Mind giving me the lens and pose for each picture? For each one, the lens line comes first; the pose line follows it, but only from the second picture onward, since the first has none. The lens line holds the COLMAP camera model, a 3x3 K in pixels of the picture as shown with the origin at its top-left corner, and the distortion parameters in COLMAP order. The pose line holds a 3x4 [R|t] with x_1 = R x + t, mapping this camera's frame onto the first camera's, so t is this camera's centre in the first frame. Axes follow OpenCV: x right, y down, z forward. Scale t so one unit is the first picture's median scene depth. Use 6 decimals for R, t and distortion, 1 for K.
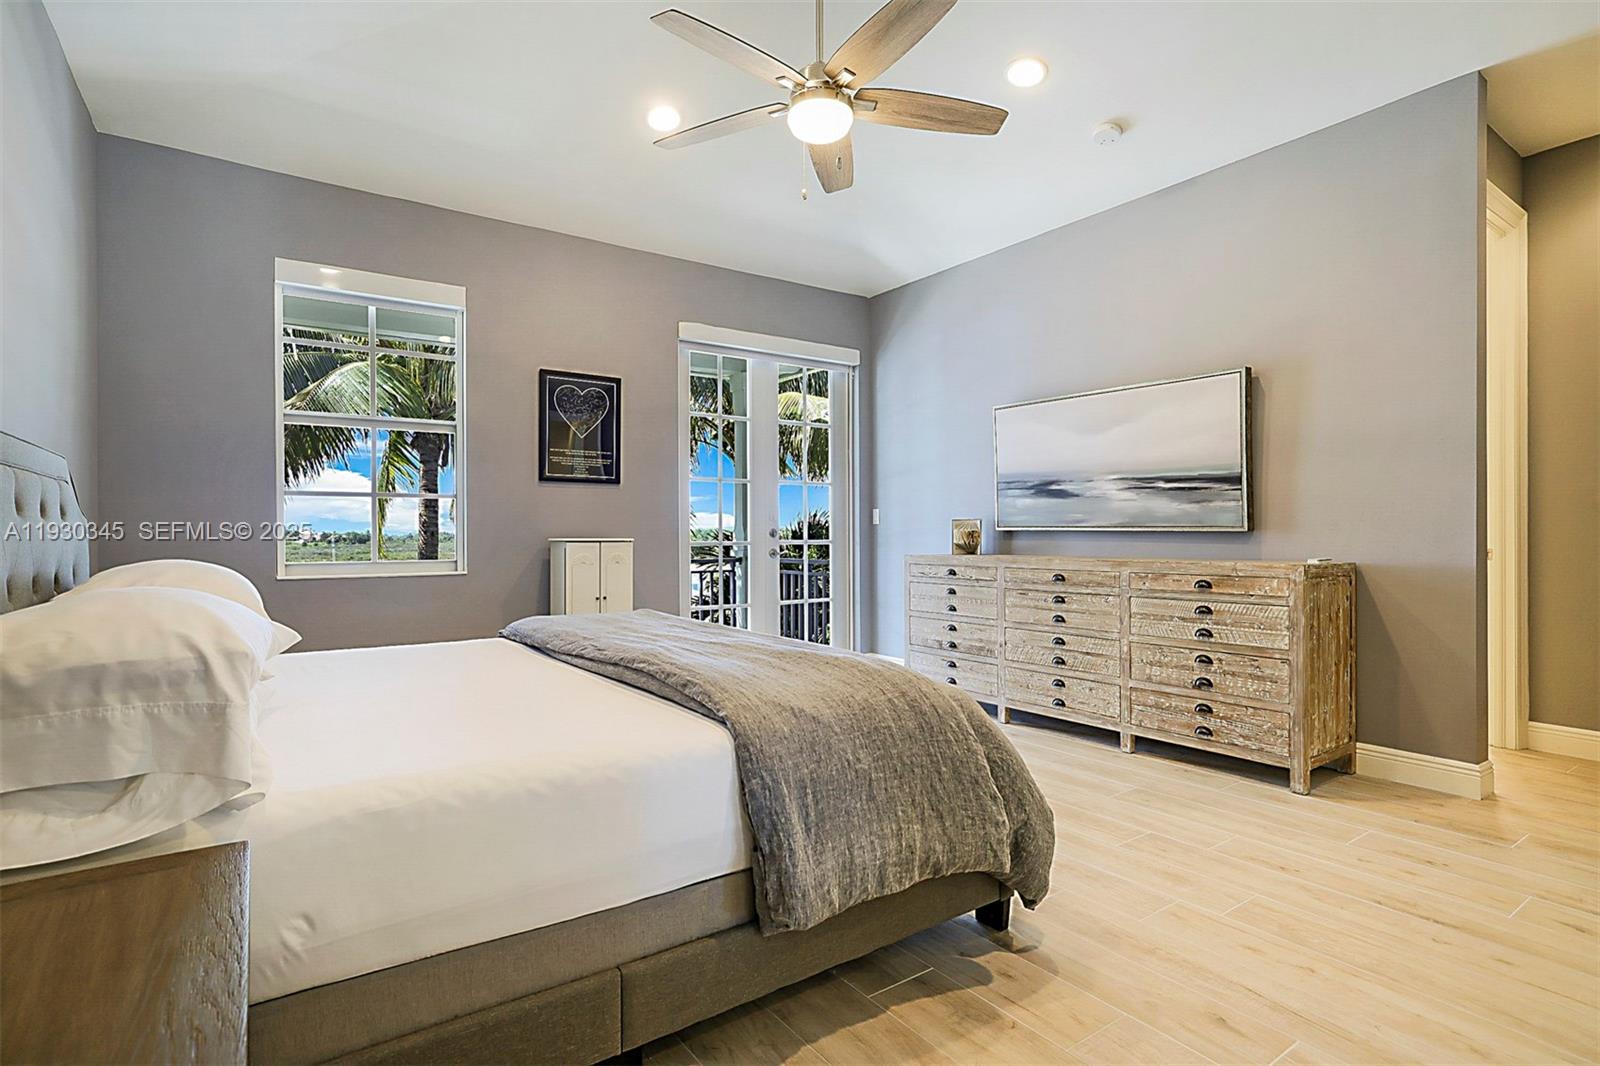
lens RADIAL K [[797.0, 0, 796.6], [0, 797.0, 534.9], [0, 0, 1]] dist [-0.023846, 0.000831]
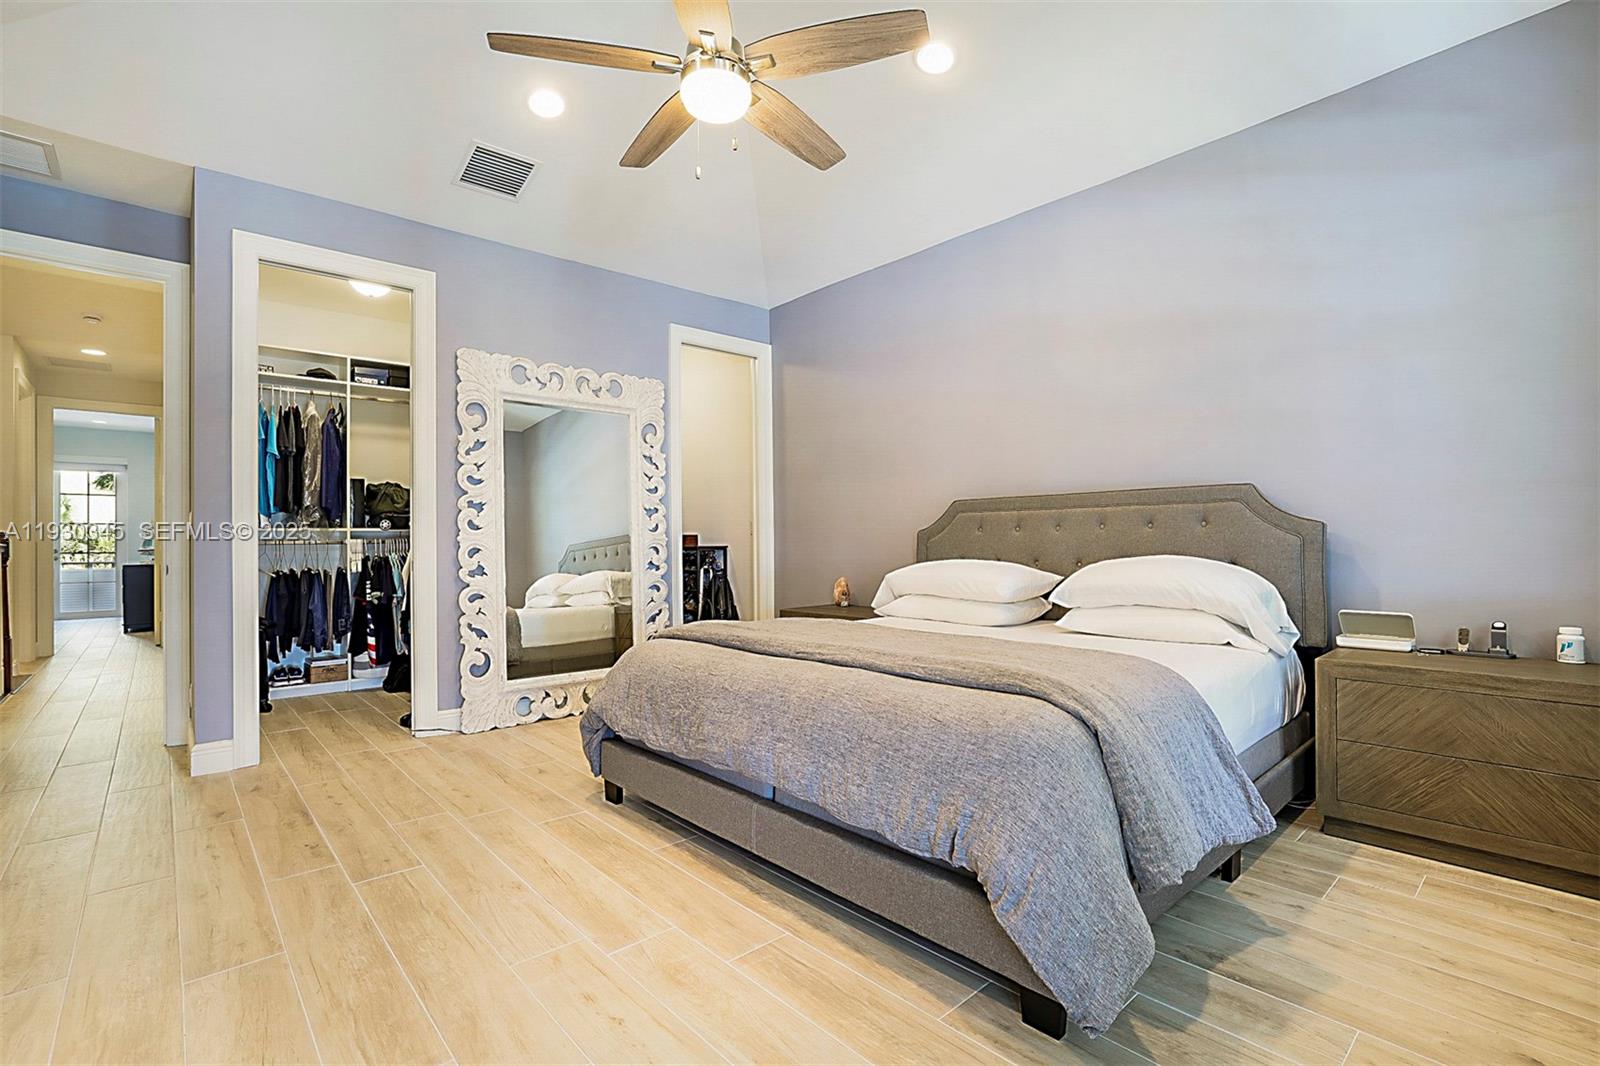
lens RADIAL K [[721.3, 0, 793.6], [0, 721.3, 531.8], [0, 0, 1]] dist [-0.042951, 0.022184]
pose [[-0.992696, 0.007028, -0.120441, 0.053610], [0.009230, 0.999800, -0.017739, -0.005094], [0.120292, -0.018722, -0.992562, 2.165492]]
